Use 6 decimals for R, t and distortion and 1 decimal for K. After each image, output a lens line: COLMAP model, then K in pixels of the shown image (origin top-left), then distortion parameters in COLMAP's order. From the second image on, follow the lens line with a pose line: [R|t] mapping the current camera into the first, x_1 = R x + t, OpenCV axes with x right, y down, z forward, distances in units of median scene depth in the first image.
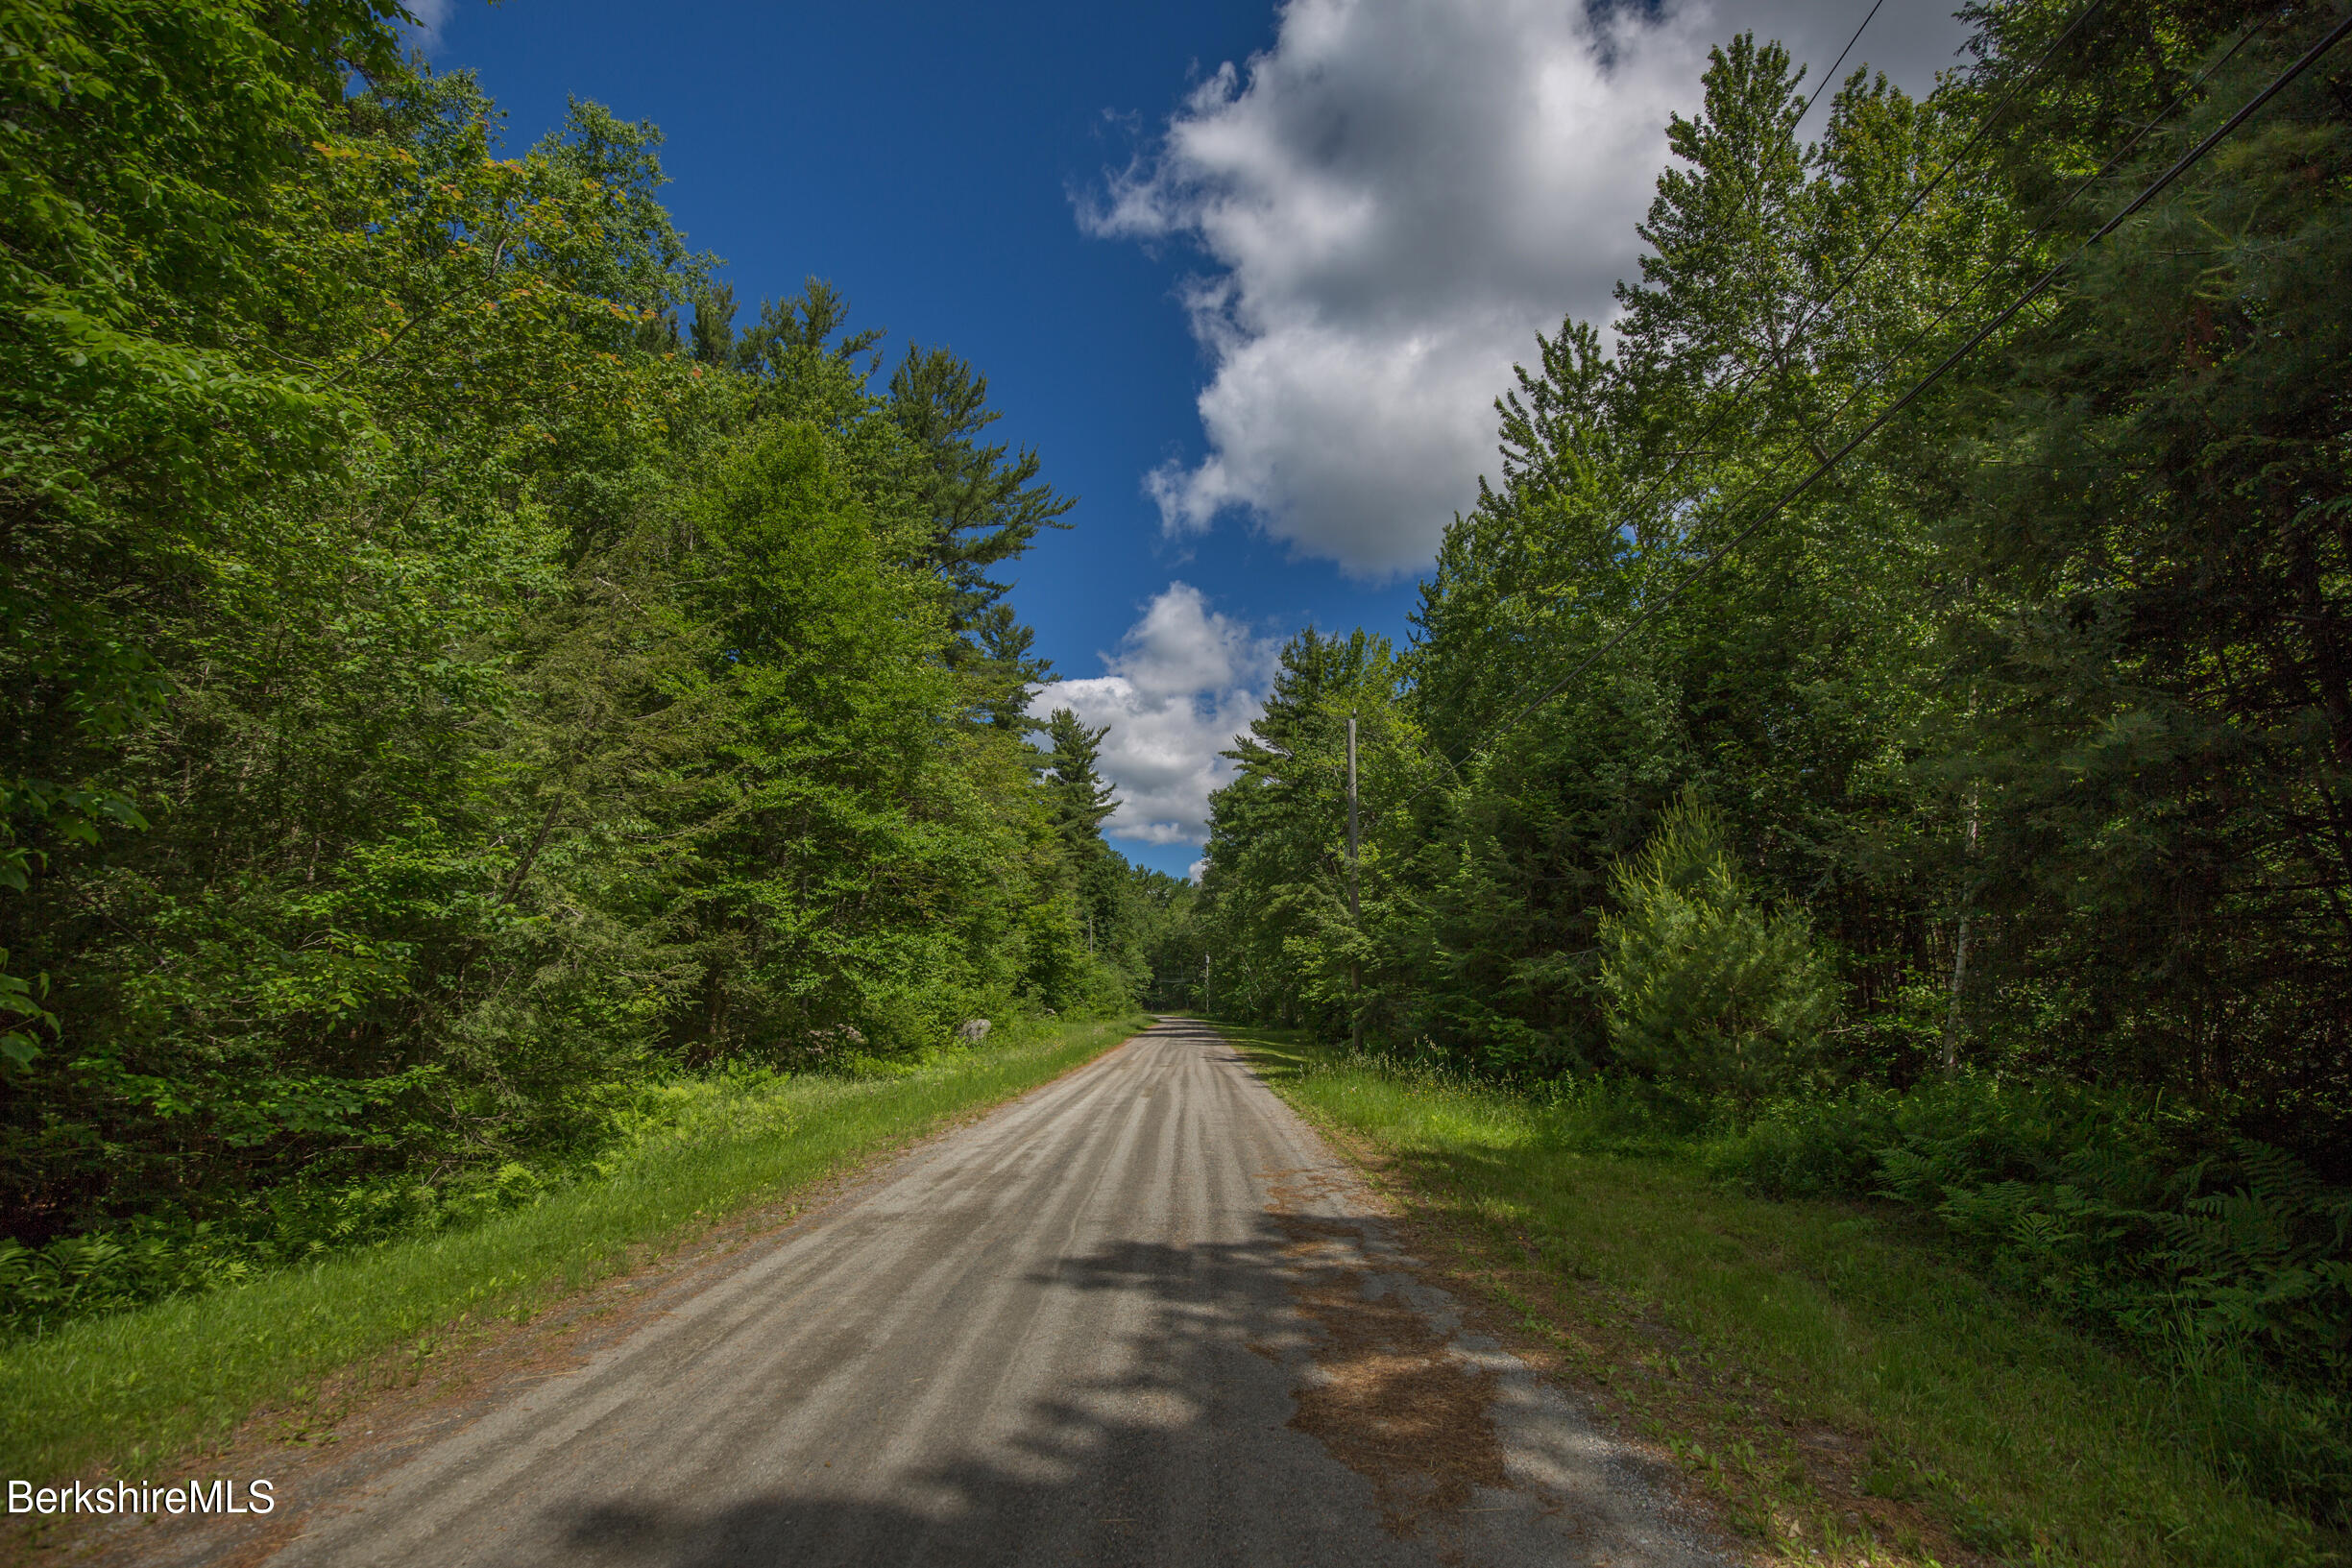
lens RADIAL K [[1103.9, 0, 1176.0], [0, 1103.9, 784.0], [0, 0, 1]] dist [-0.022680, 0.001175]
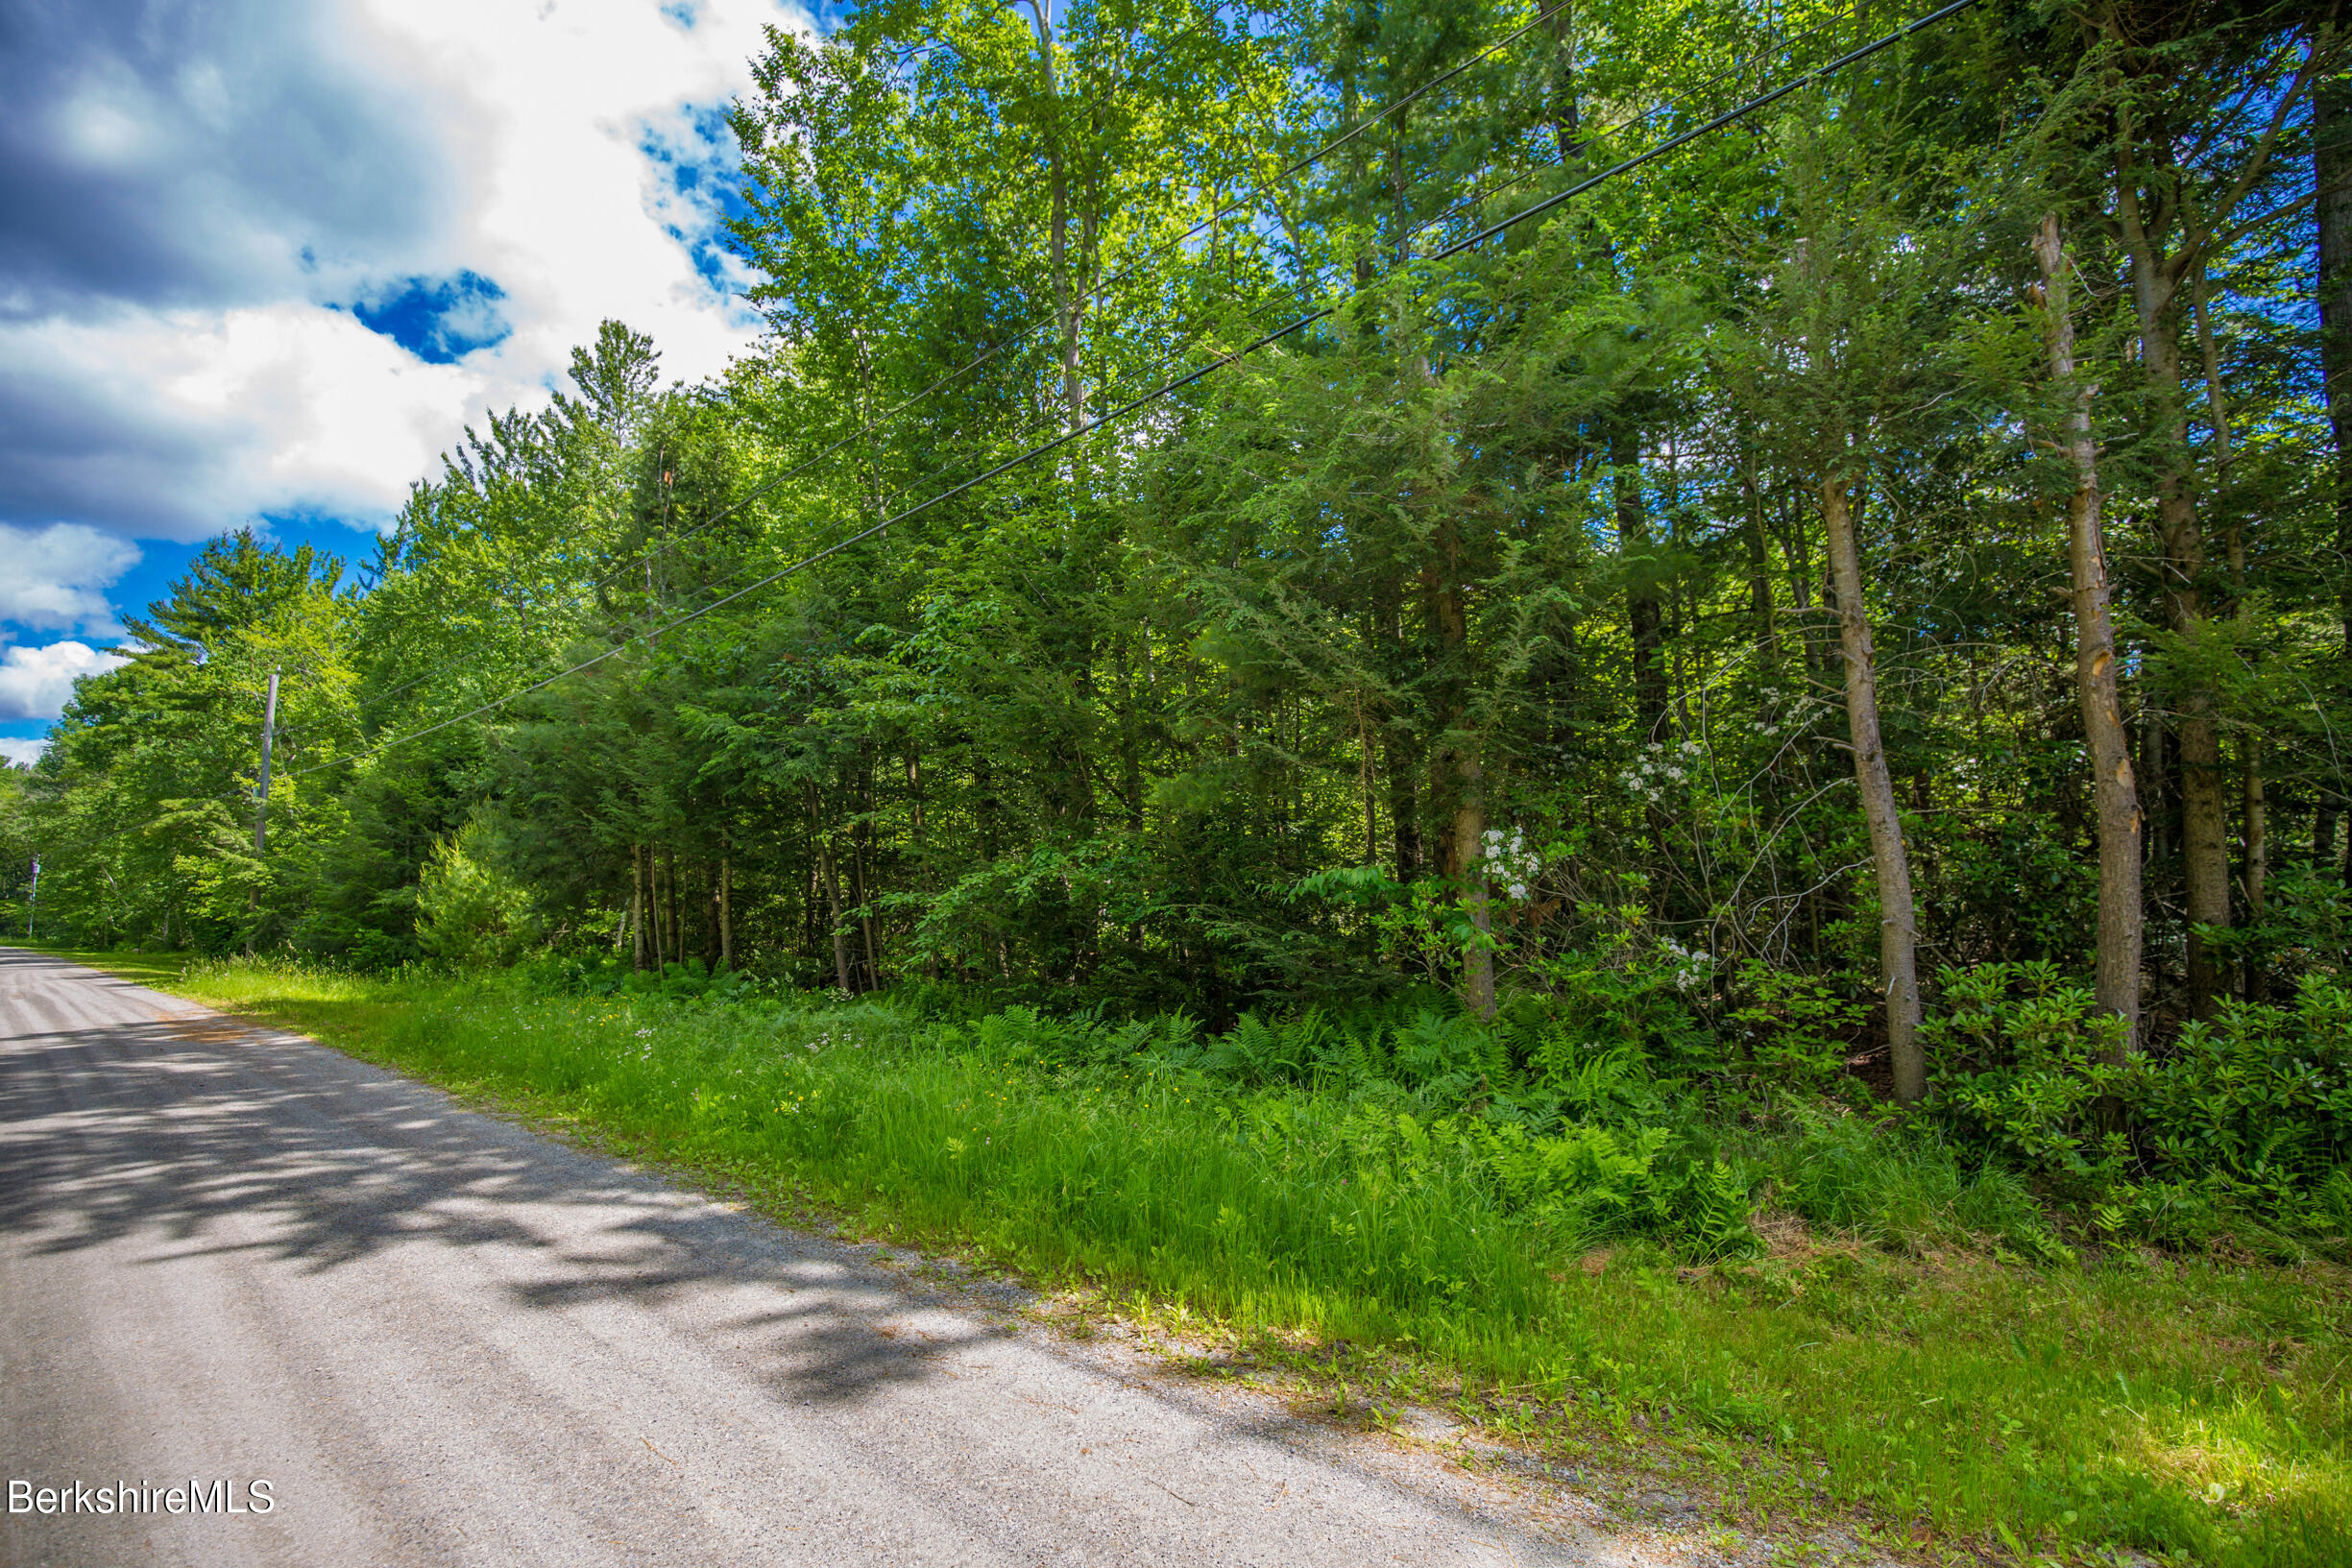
lens RADIAL K [[1103.9, 0, 1176.0], [0, 1103.9, 784.0], [0, 0, 1]] dist [-0.022680, 0.001175]
pose [[0.662587, 0.075209, 0.745199, -0.058845], [-0.130303, 0.991348, 0.015806, -0.096177], [-0.737563, -0.107575, 0.666655, -0.500394]]
